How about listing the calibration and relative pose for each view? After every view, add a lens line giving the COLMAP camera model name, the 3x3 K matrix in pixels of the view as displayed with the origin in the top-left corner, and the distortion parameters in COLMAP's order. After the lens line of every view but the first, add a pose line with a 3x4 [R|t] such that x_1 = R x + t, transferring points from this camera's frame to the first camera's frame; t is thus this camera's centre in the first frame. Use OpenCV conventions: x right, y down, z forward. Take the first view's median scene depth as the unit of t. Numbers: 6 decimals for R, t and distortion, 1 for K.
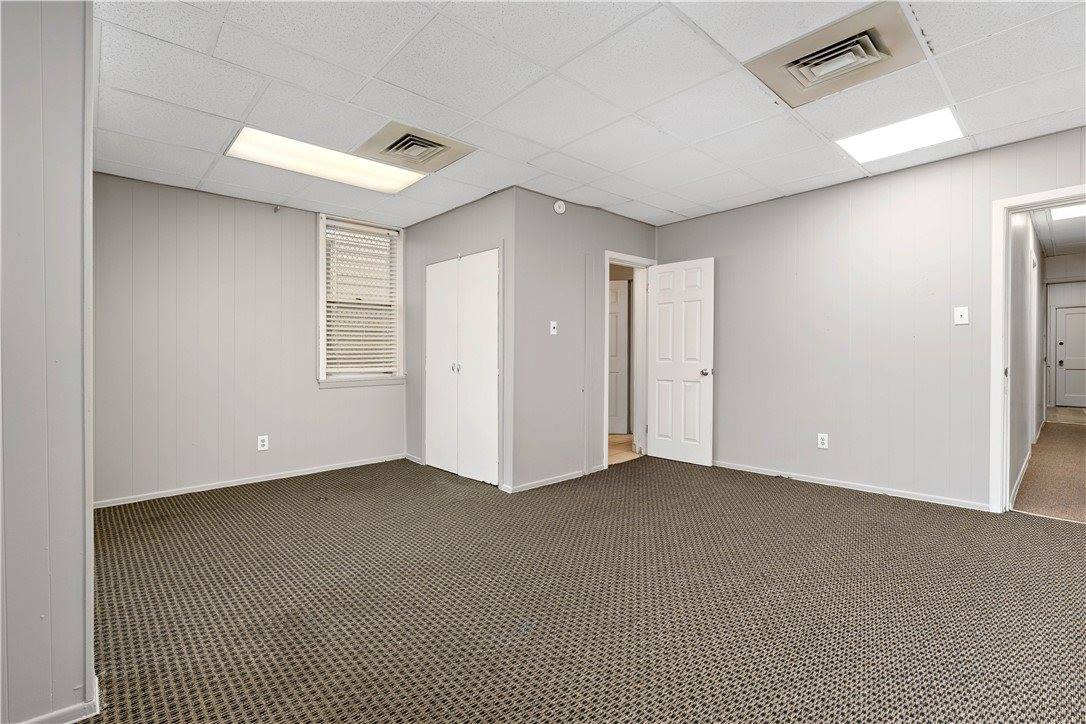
lens RADIAL K [[487.0, 0, 541.2], [0, 487.0, 359.8], [0, 0, 1]] dist [-0.000271, 0.000329]
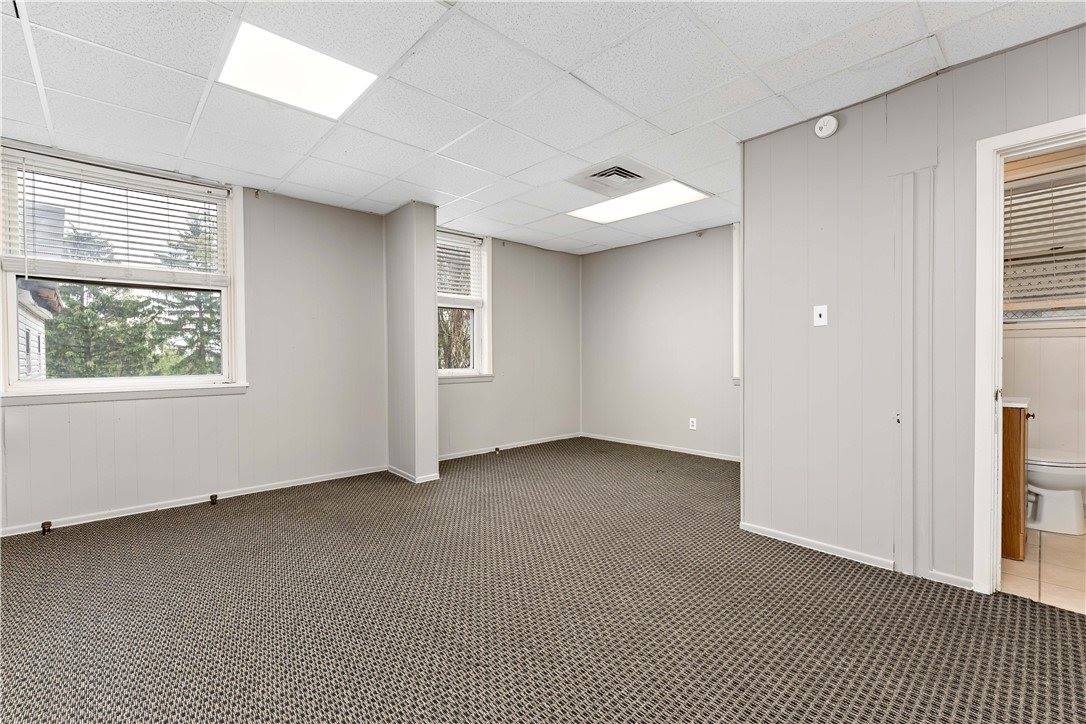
lens RADIAL K [[471.4, 0, 543.5], [0, 471.4, 359.9], [0, 0, 1]] dist [-0.002009, -0.000185]
pose [[0.010586, 0.019478, -0.999754, 0.696045], [-0.006872, 0.999788, 0.019406, -0.016463], [0.999920, 0.006665, 0.010717, 0.656040]]
